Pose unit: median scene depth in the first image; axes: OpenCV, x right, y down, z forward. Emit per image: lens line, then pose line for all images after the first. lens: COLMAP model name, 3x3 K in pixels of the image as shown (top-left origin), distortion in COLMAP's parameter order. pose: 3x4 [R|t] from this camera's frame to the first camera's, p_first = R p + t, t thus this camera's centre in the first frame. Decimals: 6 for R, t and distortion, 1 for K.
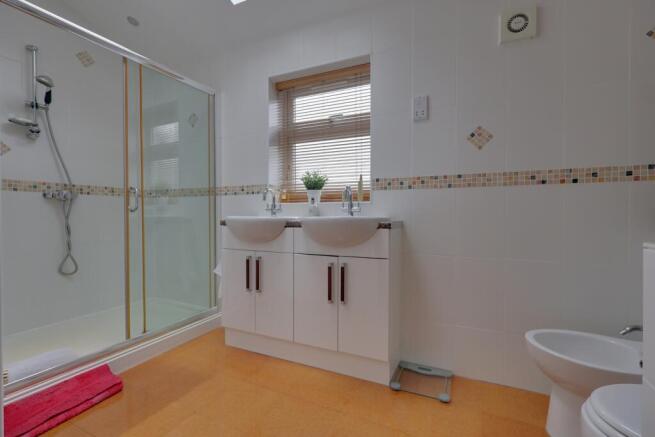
lens RADIAL K [[301.8, 0, 328.6], [0, 301.8, 218.2], [0, 0, 1]] dist [-0.002538, -0.000298]
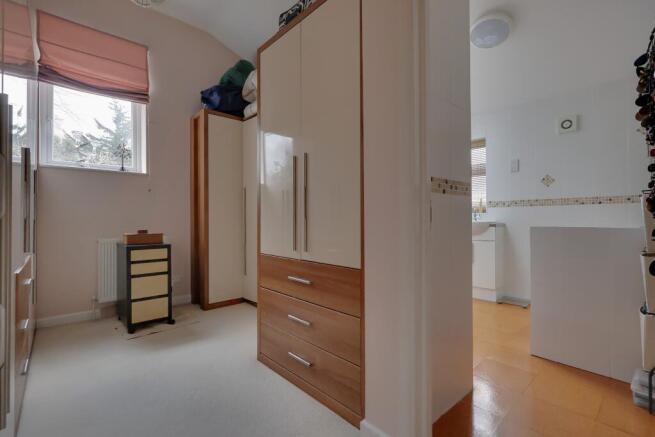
lens RADIAL K [[301.8, 0, 326.4], [0, 301.8, 217.4], [0, 0, 1]] dist [-0.002538, -0.000298]
pose [[0.925889, -0.005522, -0.377754, -0.093430], [-0.001684, 0.999823, -0.018744, 0.011336], [0.377791, 0.017991, 0.925716, -1.377162]]
